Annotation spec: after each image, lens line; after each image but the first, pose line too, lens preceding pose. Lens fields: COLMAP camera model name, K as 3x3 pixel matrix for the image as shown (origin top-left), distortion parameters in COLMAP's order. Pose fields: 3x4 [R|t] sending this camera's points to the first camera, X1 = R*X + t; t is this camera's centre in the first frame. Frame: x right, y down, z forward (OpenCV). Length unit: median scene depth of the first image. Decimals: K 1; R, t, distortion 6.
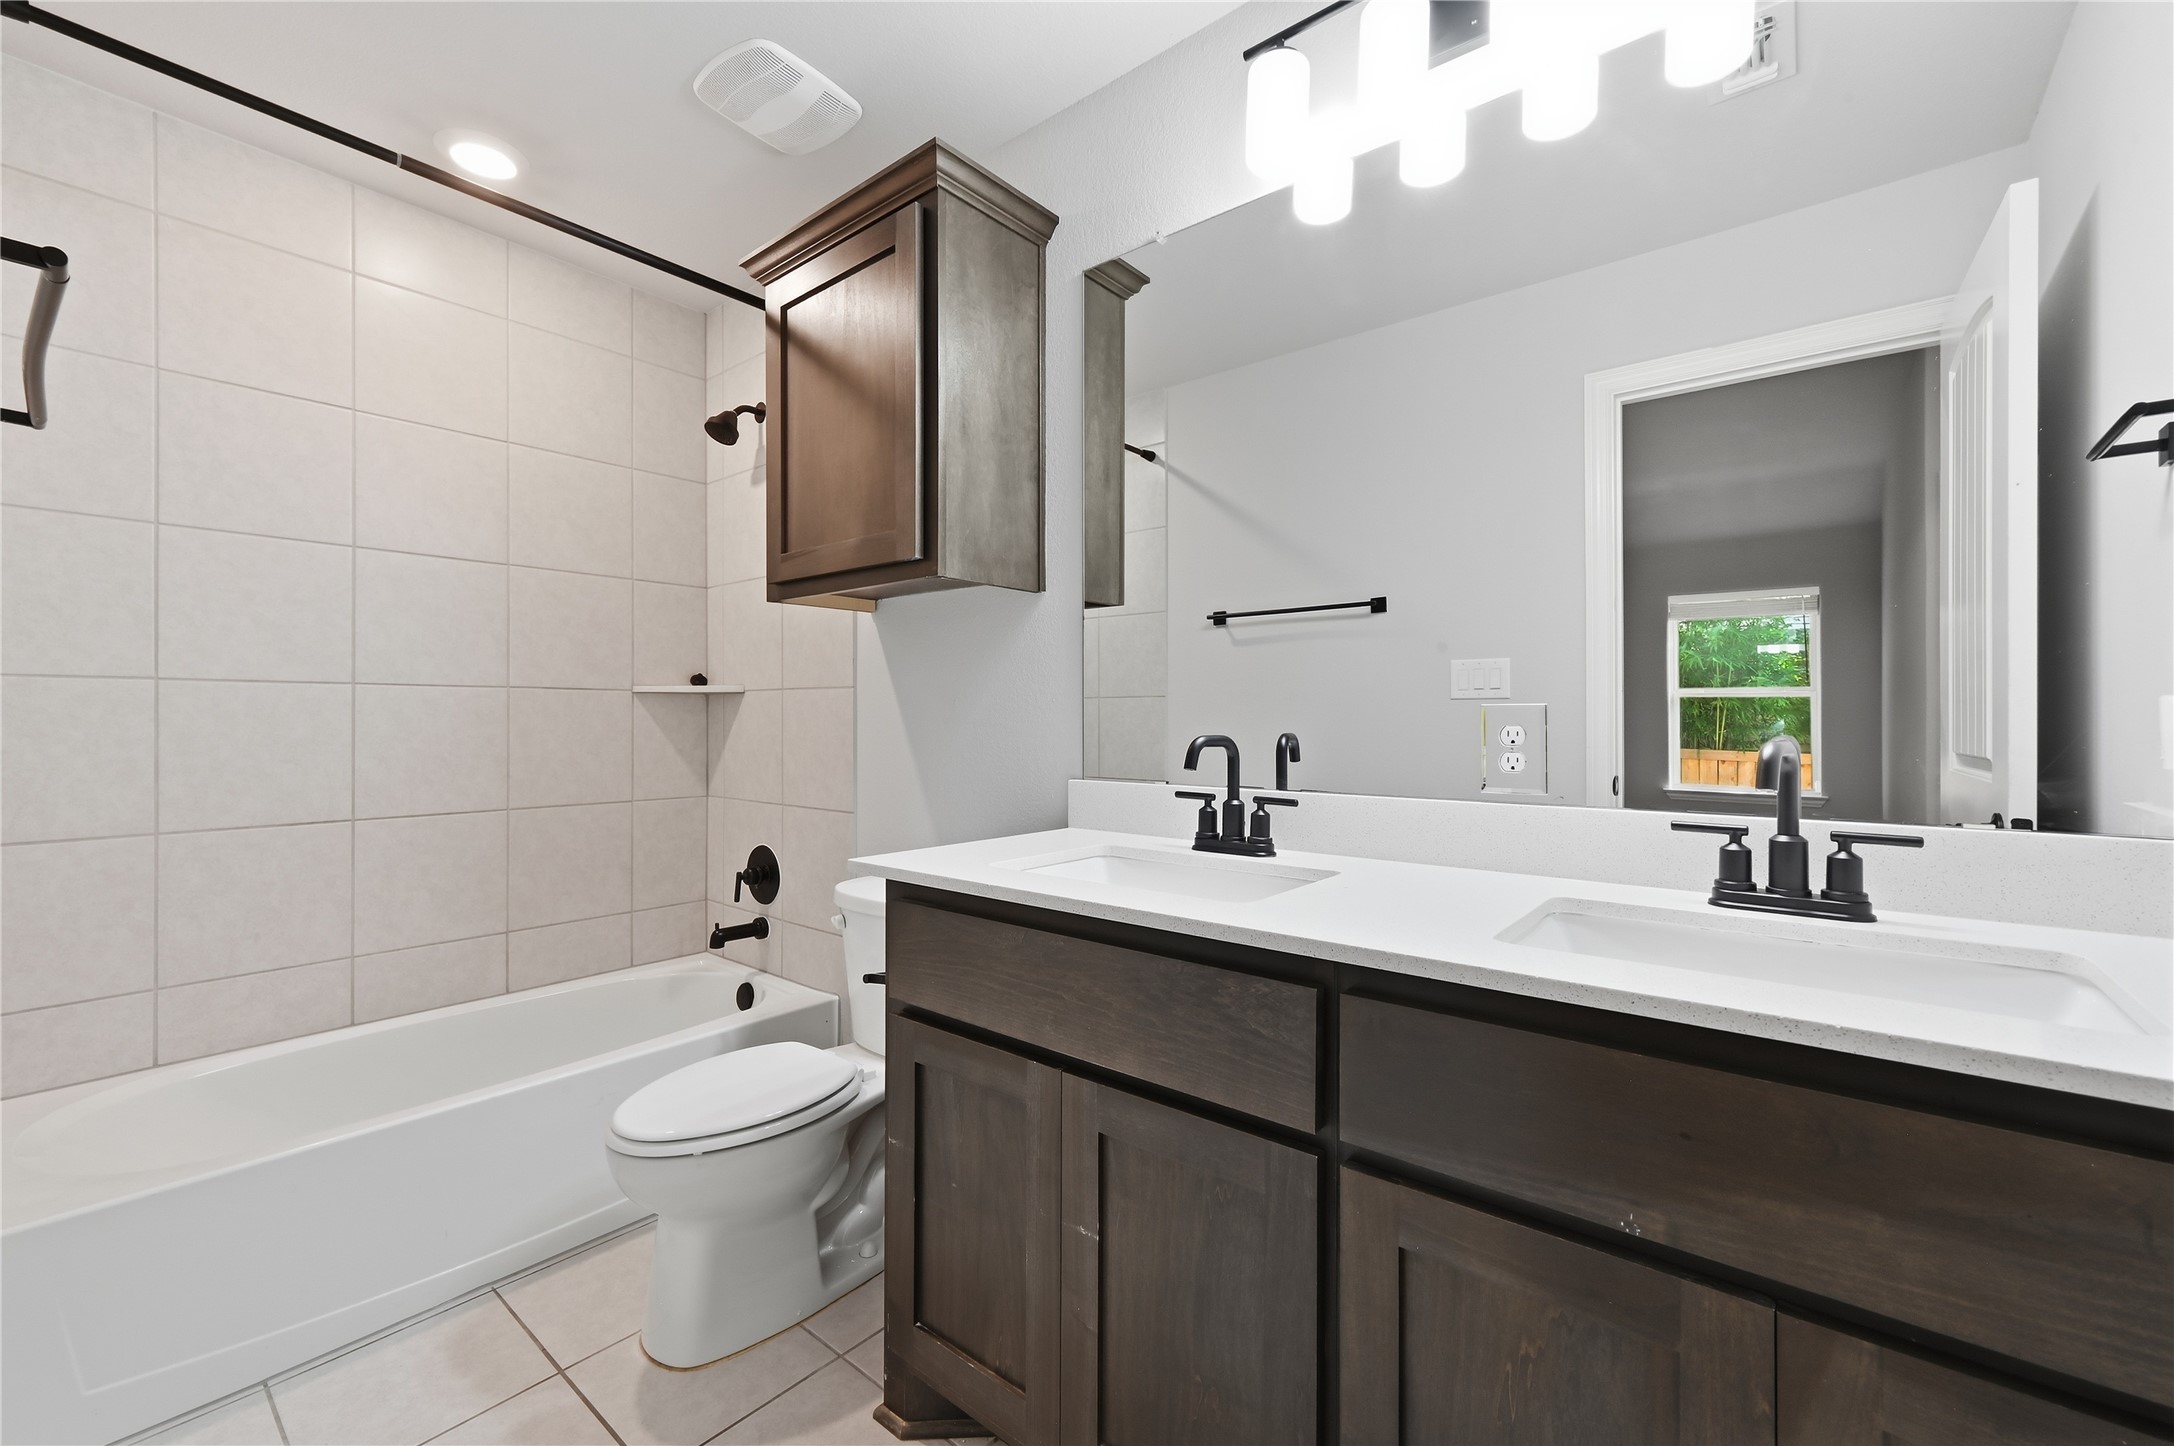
lens RADIAL K [[909.9, 0, 1078.8], [0, 909.9, 718.9], [0, 0, 1]] dist [0.002549, 0.001670]
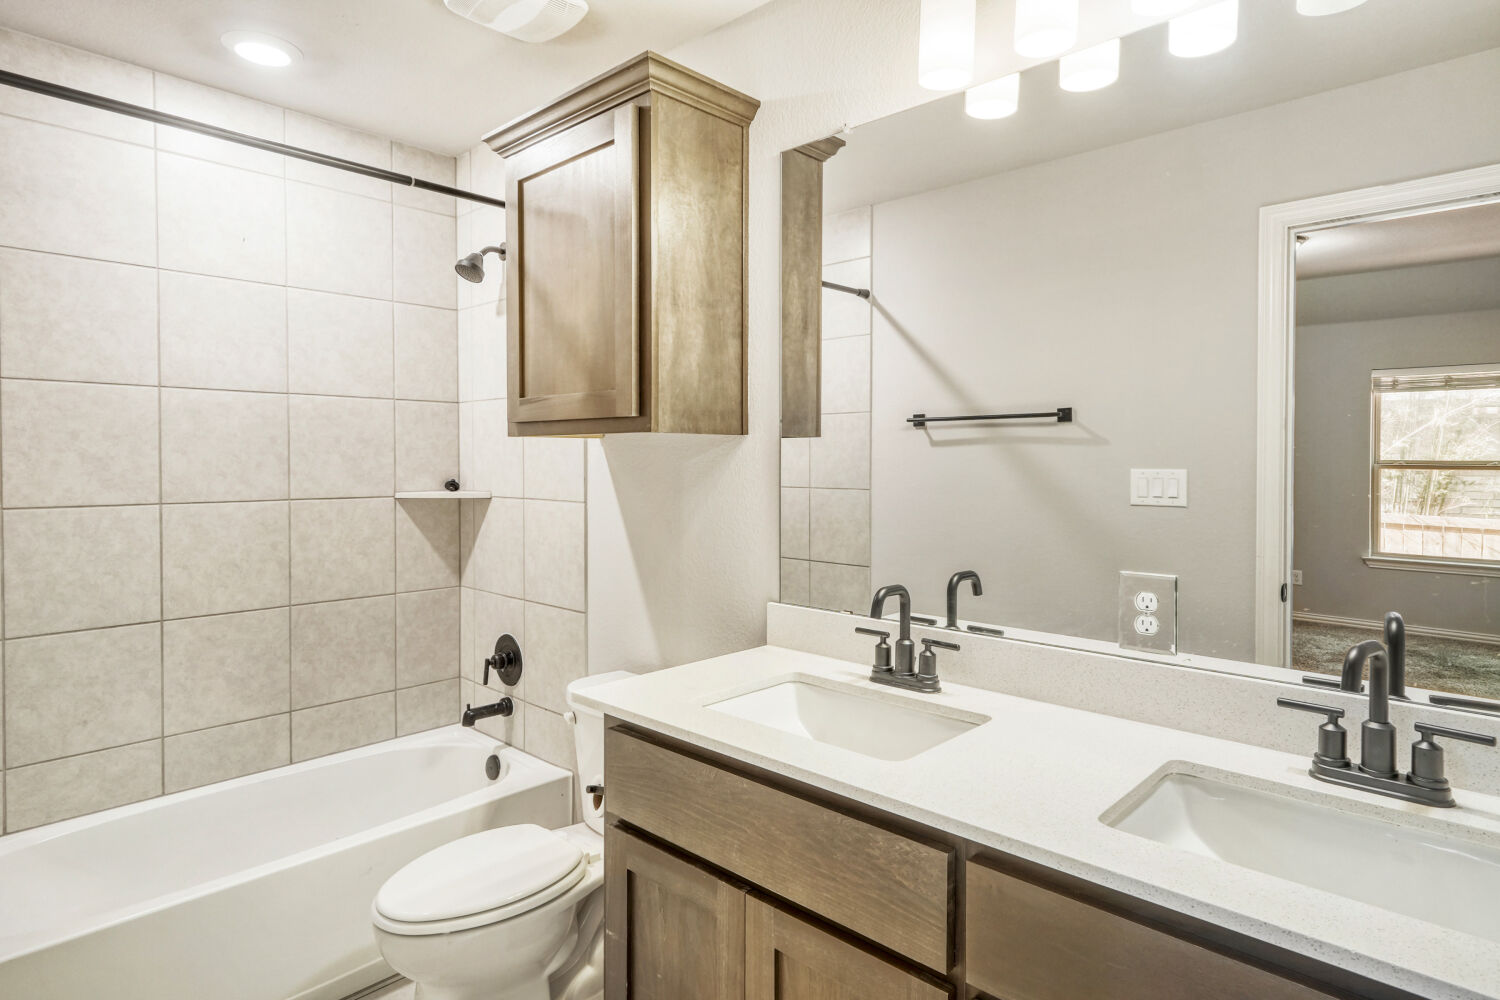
lens RADIAL K [[851.4, 0, 752.5], [0, 851.4, 484.2], [0, 0, 1]] dist [0.020157, 0.002137]
pose [[0.998050, 0.002041, -0.062394, 0.040957], [-0.000715, 0.999774, 0.021256, -0.117656], [0.062423, -0.021170, 0.997825, -0.070699]]
